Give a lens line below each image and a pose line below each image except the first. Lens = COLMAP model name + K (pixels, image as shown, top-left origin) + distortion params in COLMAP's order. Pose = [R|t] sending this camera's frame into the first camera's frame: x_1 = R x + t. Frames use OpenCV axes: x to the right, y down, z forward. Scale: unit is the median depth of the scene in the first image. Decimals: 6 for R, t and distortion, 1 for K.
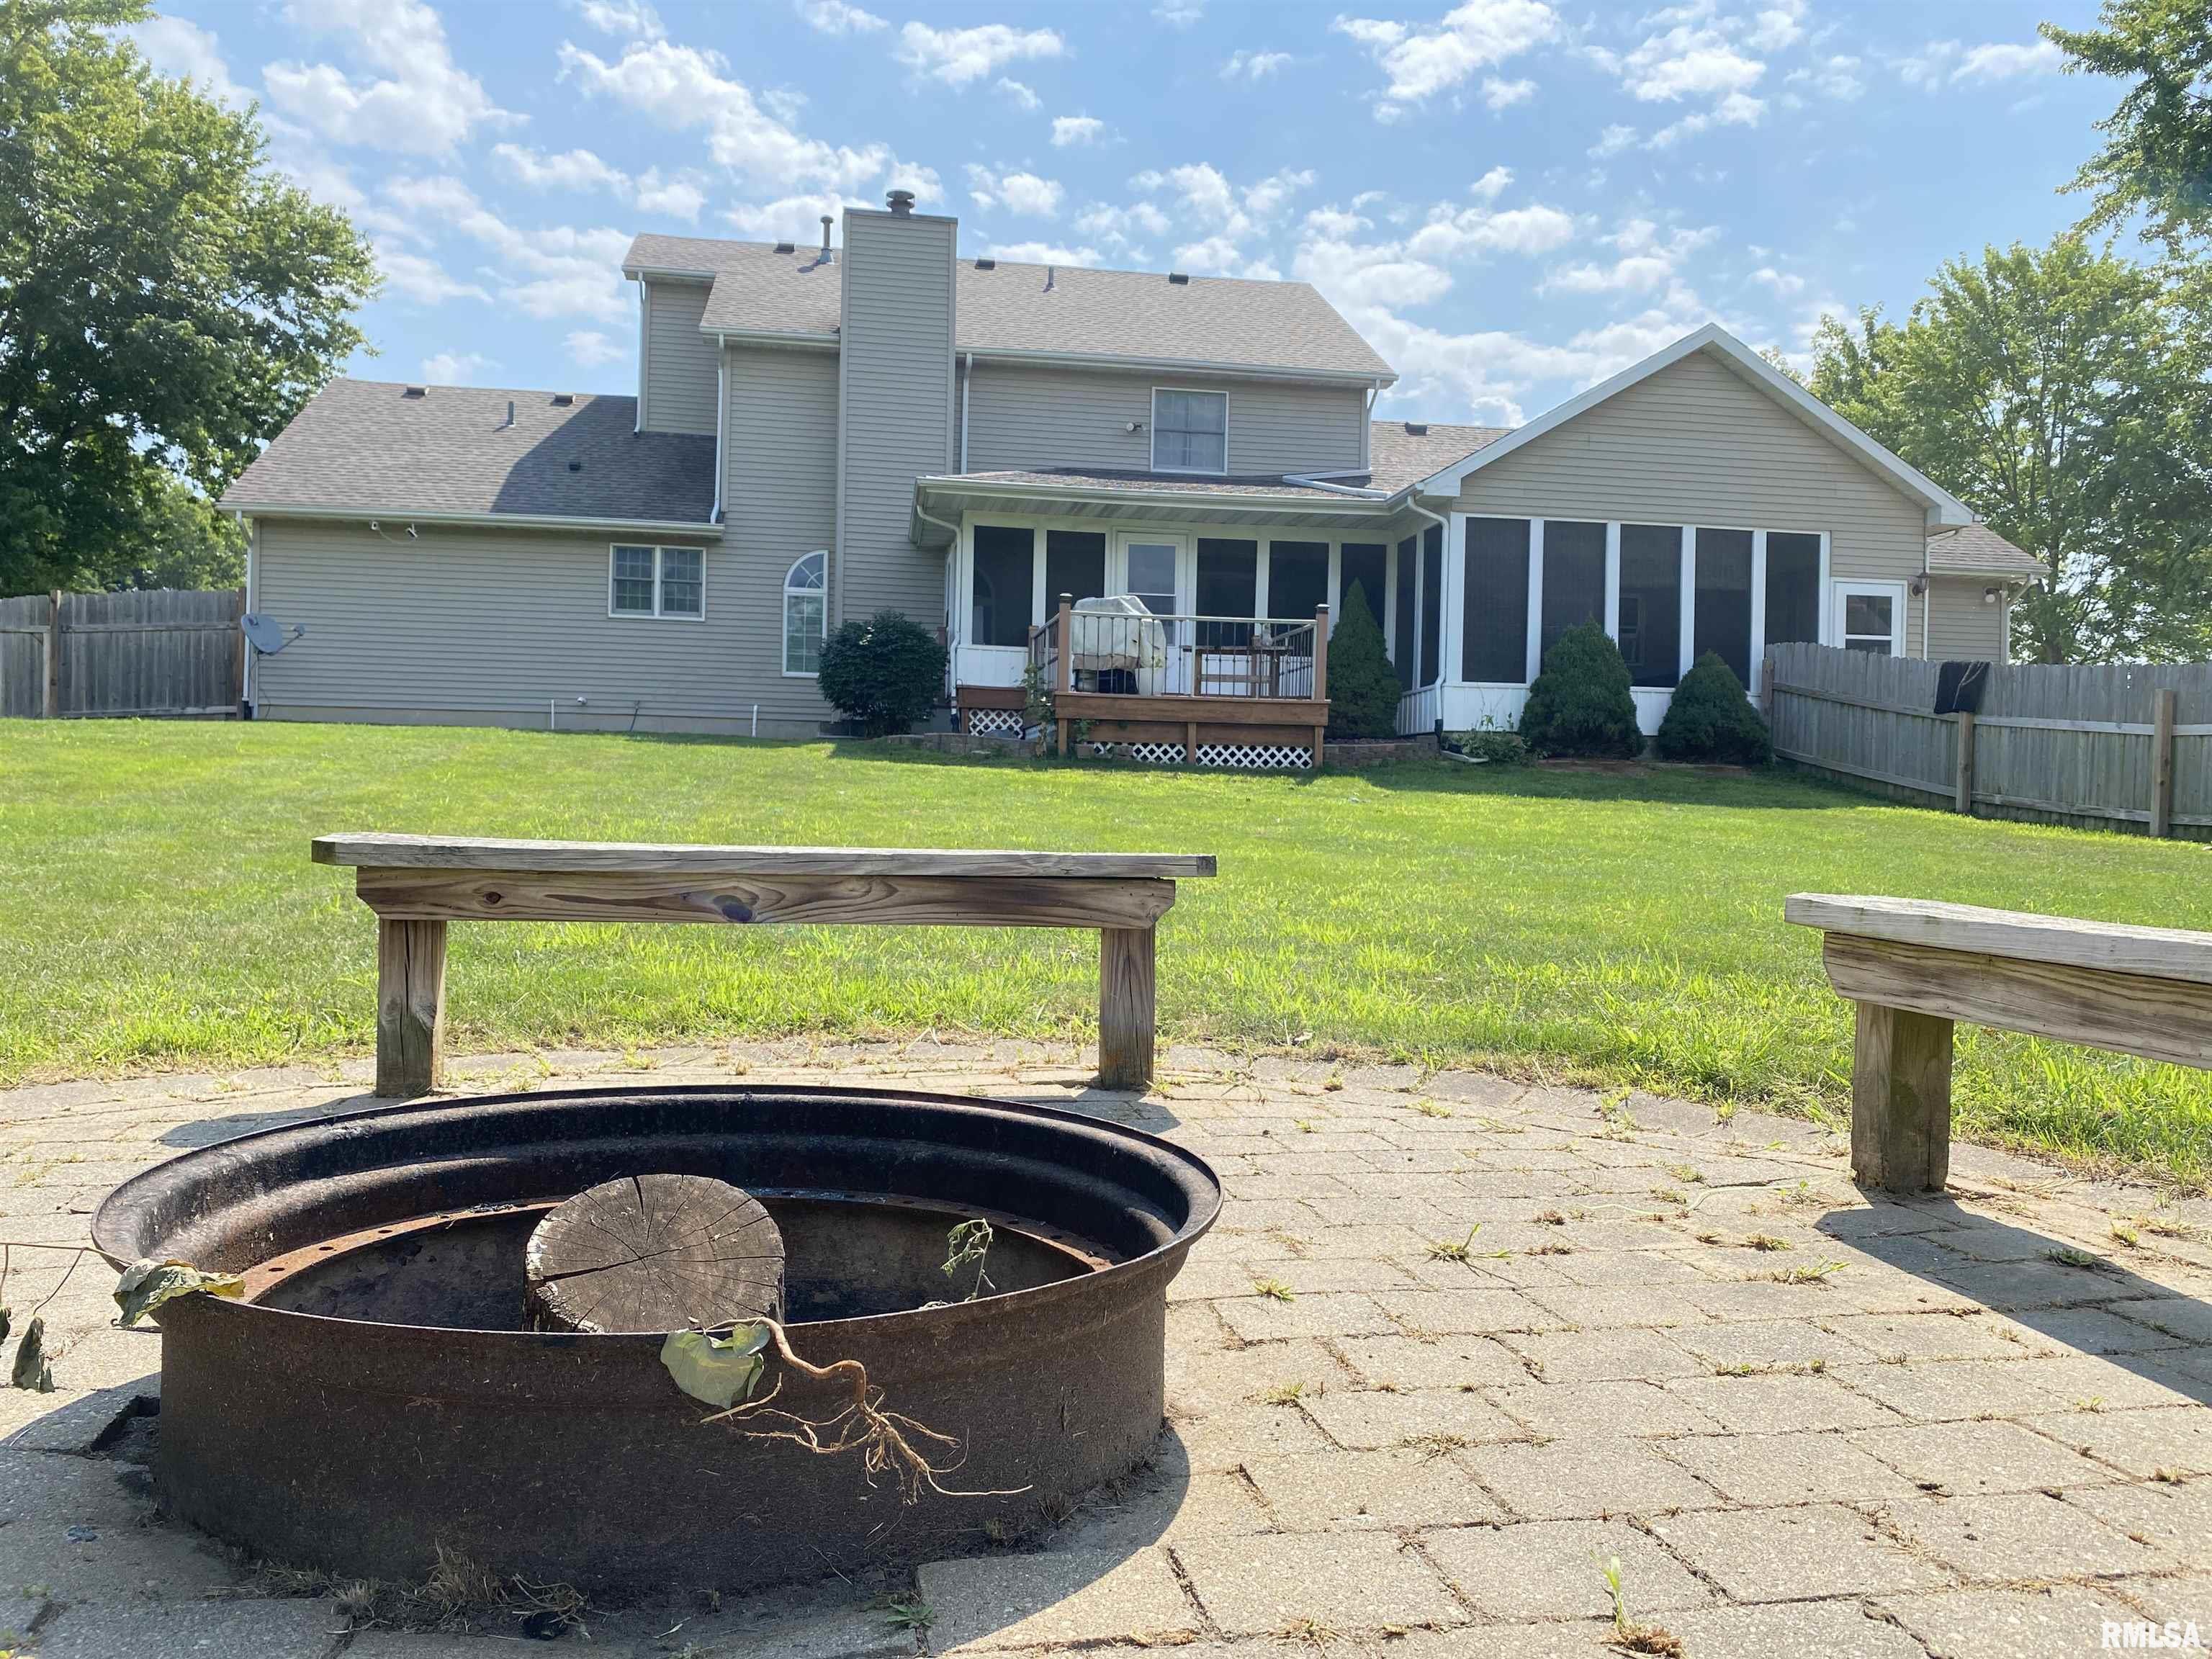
lens RADIAL K [[1667.6, 0, 1106.0], [0, 1667.6, 829.5], [0, 0, 1]] dist [-0.000667, 0.000915]
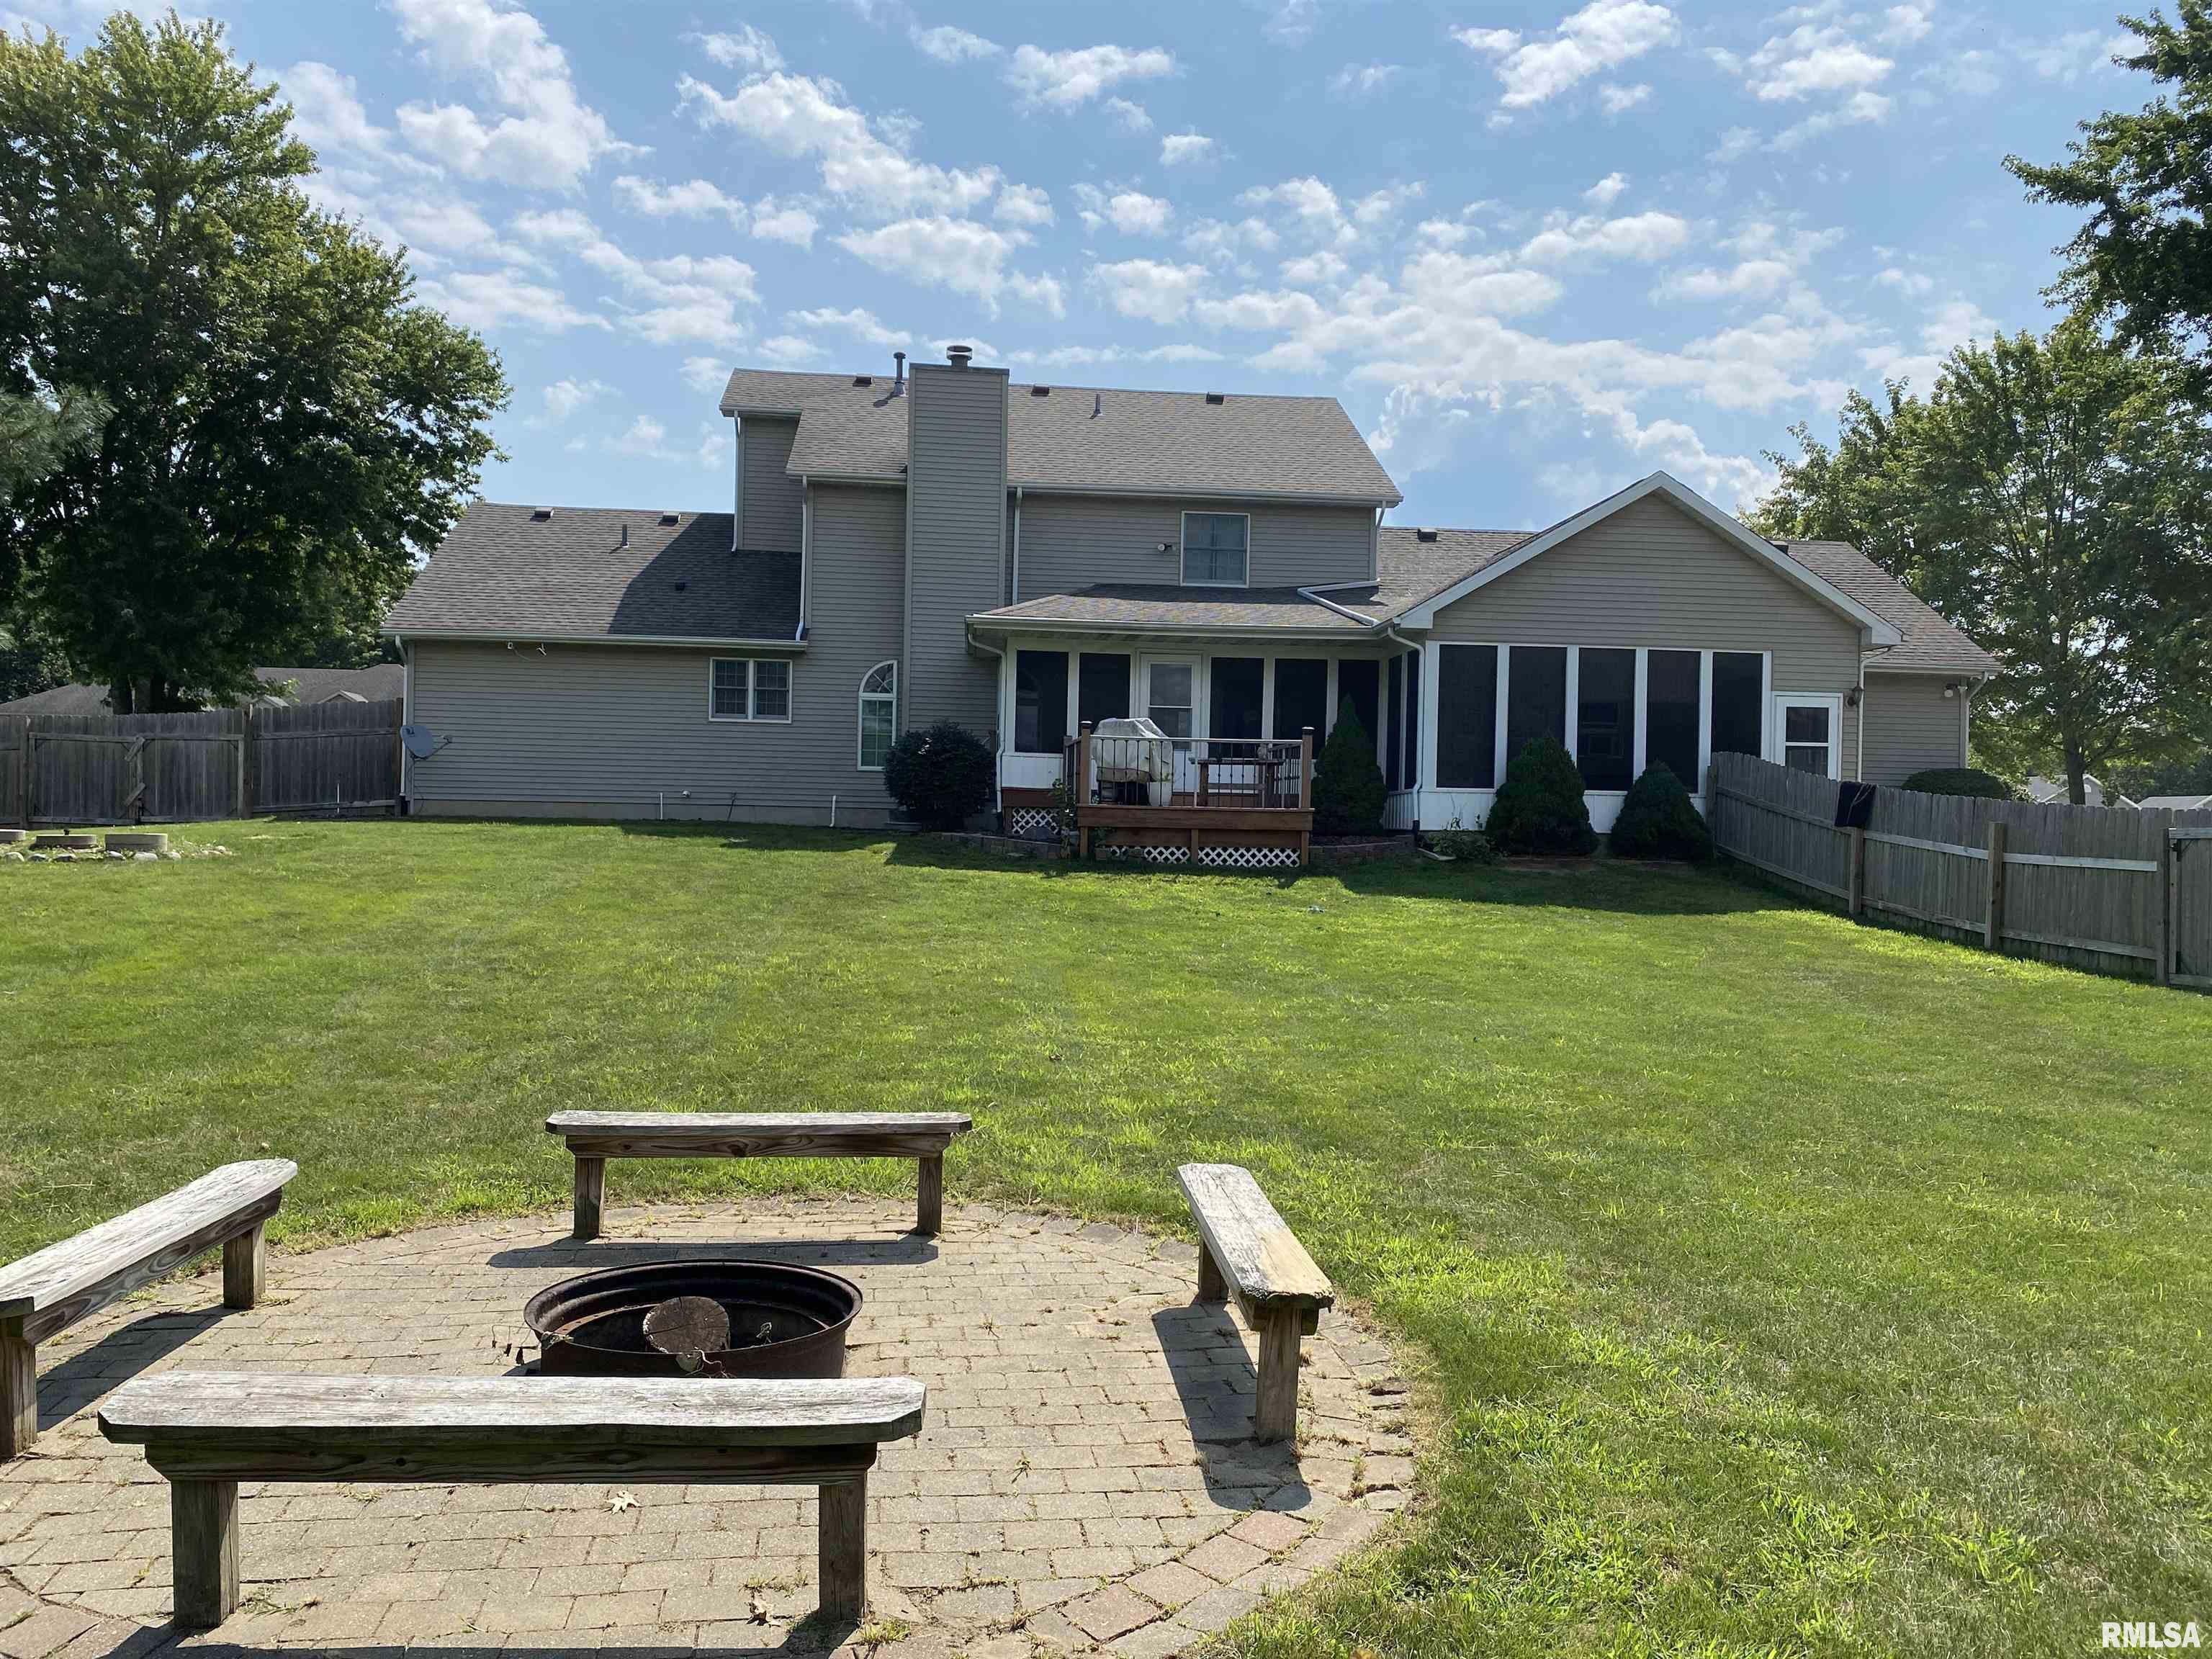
lens RADIAL K [[1663.5, 0, 1106.0], [0, 1663.5, 829.5], [0, 0, 1]] dist [0.008551, -0.002662]
pose [[0.998270, 0.001153, -0.058790, 0.050228], [-0.001638, 0.999965, -0.008213, -0.046726], [0.058778, 0.008295, 0.998237, -0.148773]]
